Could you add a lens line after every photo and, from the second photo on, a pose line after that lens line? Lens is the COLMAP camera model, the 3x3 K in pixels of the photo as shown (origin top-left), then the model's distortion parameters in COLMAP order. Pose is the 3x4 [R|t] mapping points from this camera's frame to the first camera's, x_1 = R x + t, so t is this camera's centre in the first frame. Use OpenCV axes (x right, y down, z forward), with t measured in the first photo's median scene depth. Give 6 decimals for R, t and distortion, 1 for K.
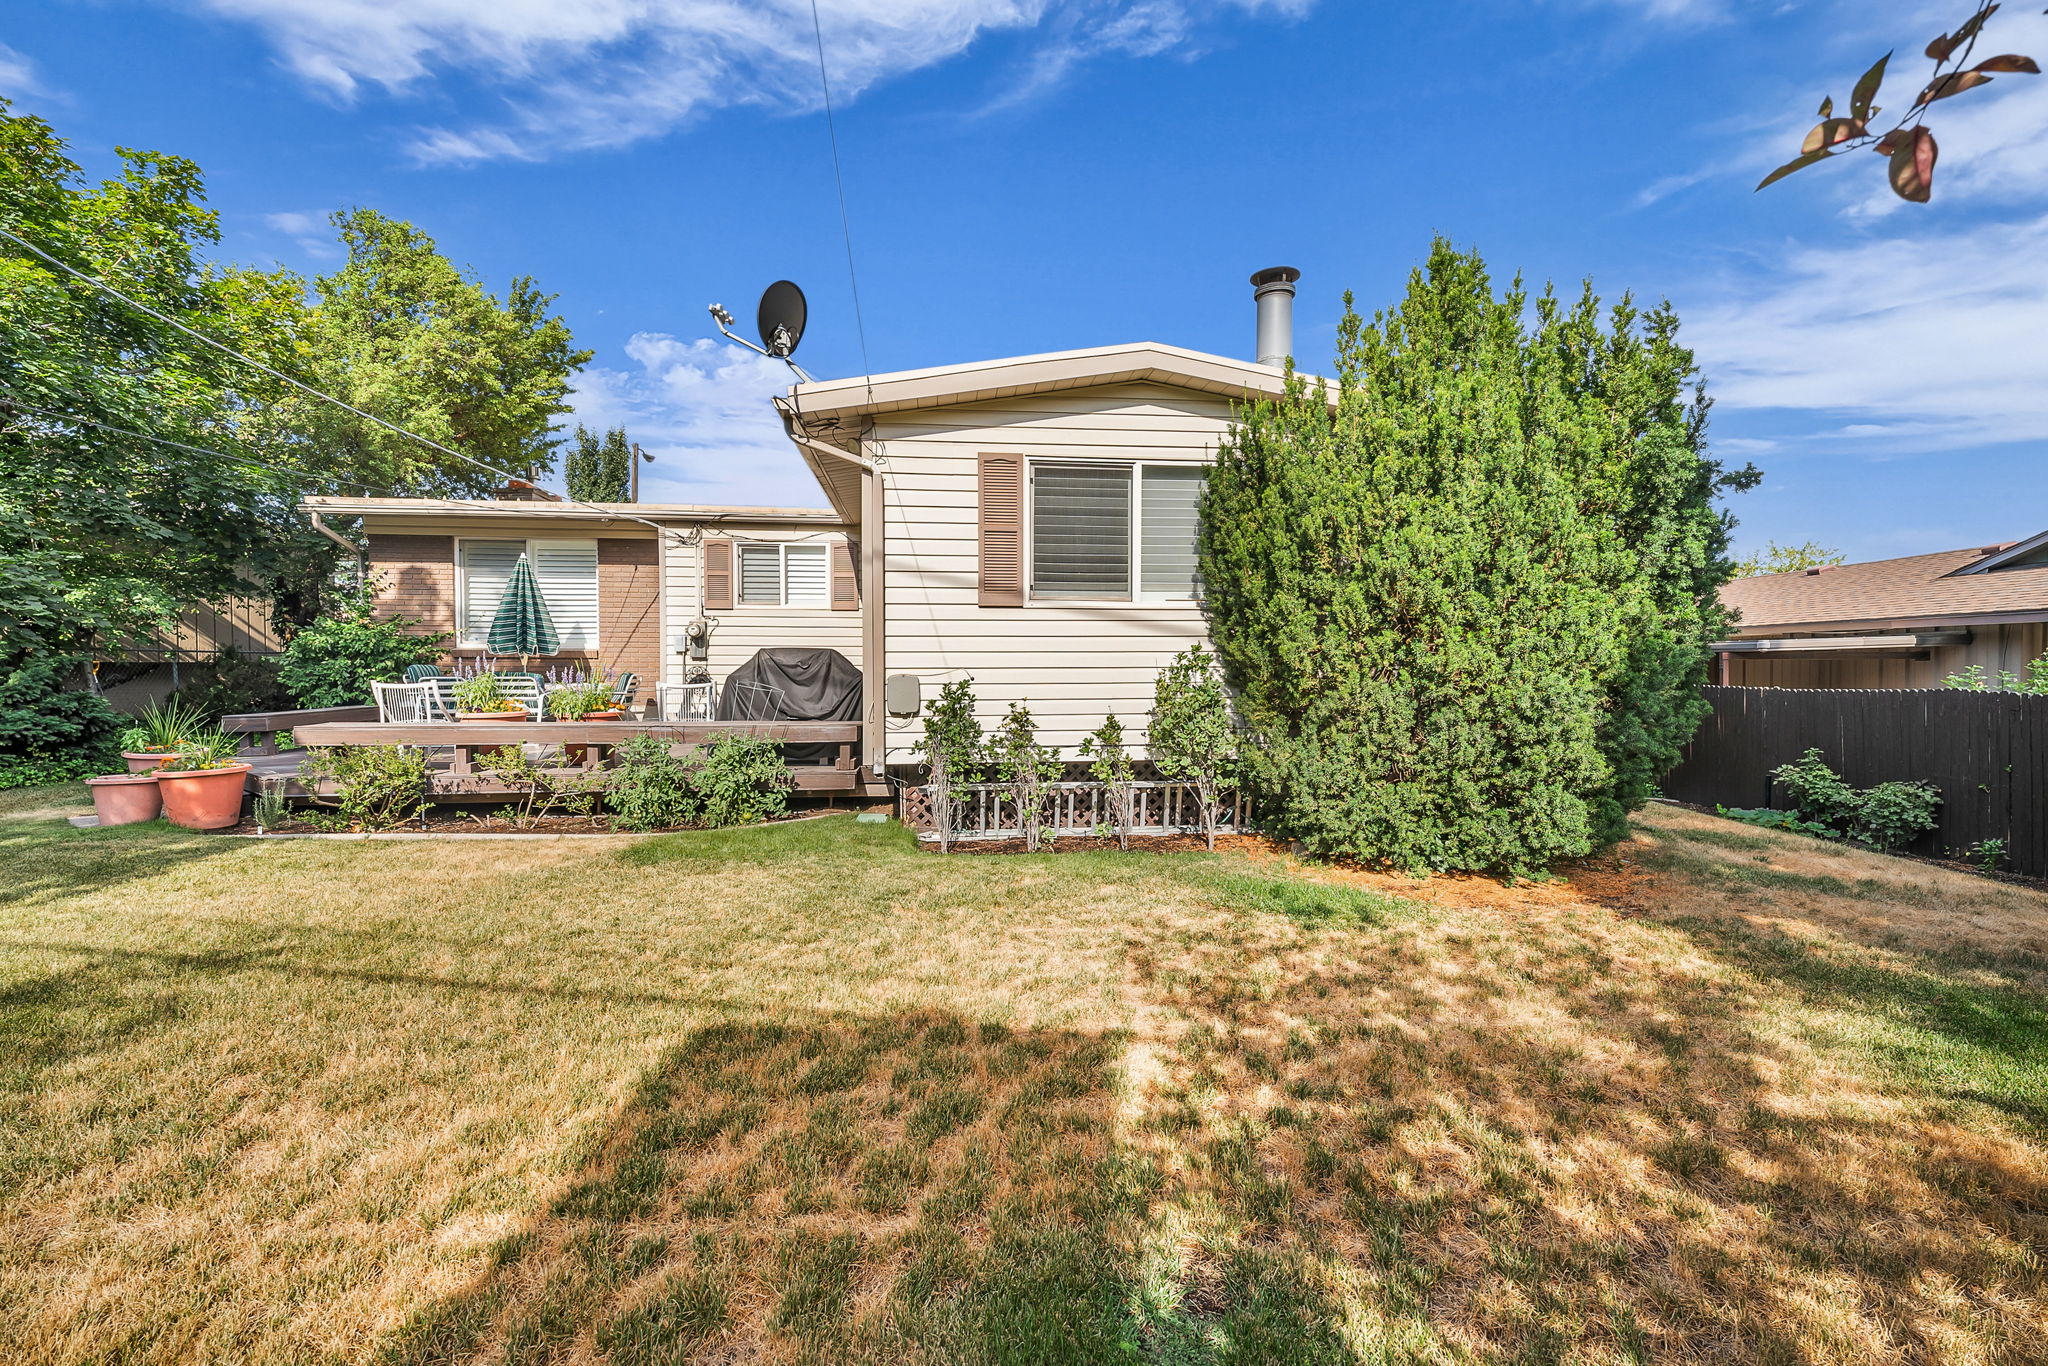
lens RADIAL K [[846.2, 0, 1024.0], [0, 846.2, 645.4], [0, 0, 1]] dist [-0.000200, -0.000927]
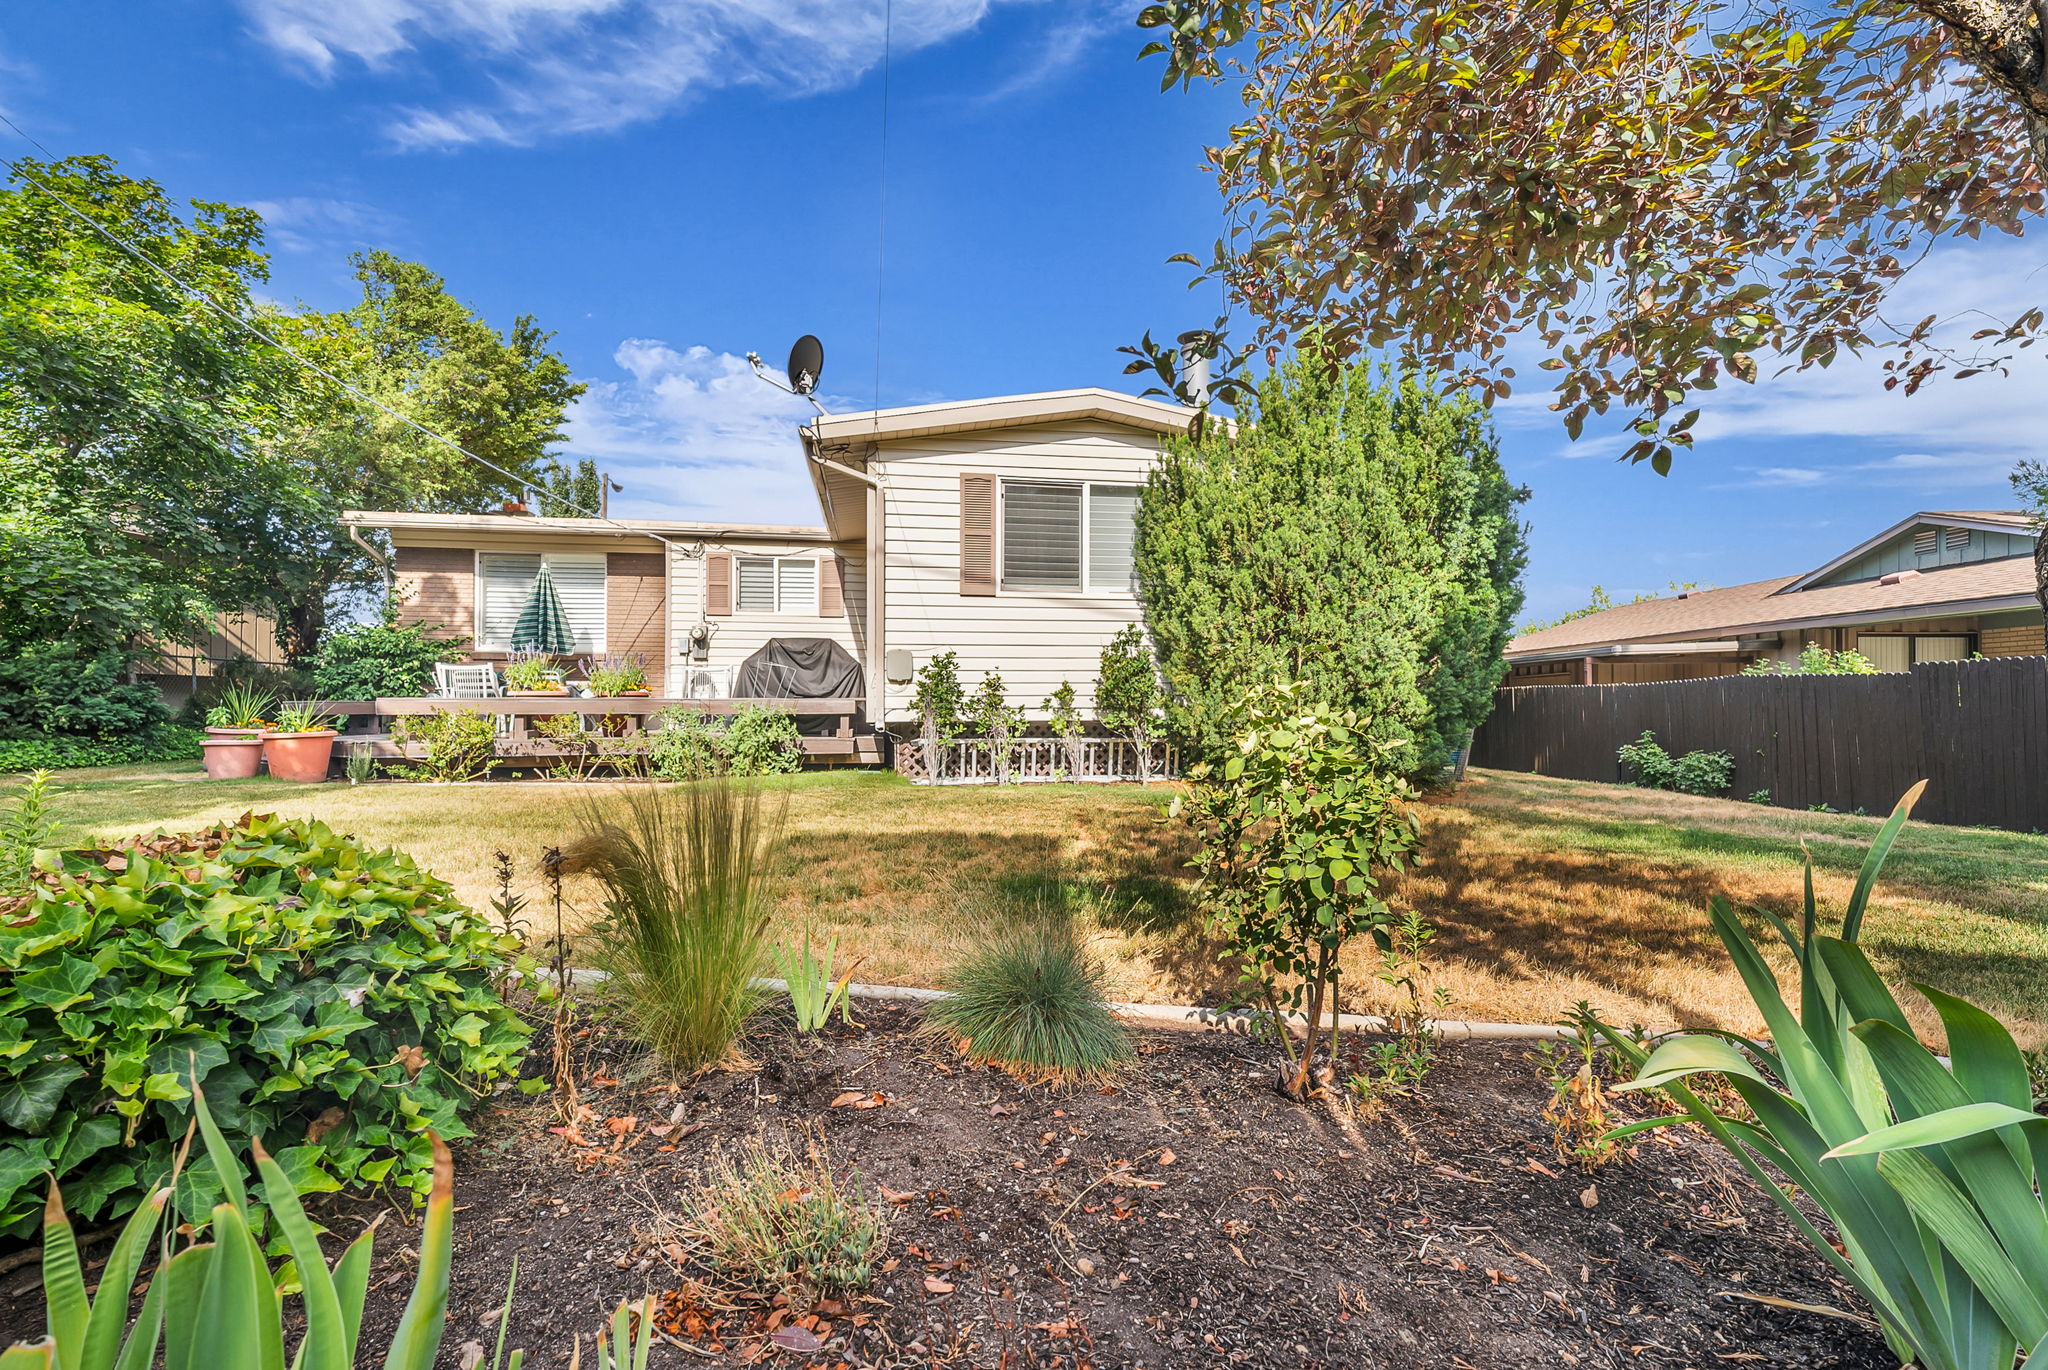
lens RADIAL K [[846.2, 0, 1034.2], [0, 846.2, 667.7], [0, 0, 1]] dist [-0.000200, -0.000927]
pose [[0.998135, -0.002437, 0.060989, -0.019596], [0.003493, 0.999846, -0.017208, 0.079282], [-0.060938, 0.017389, 0.997990, -0.243453]]
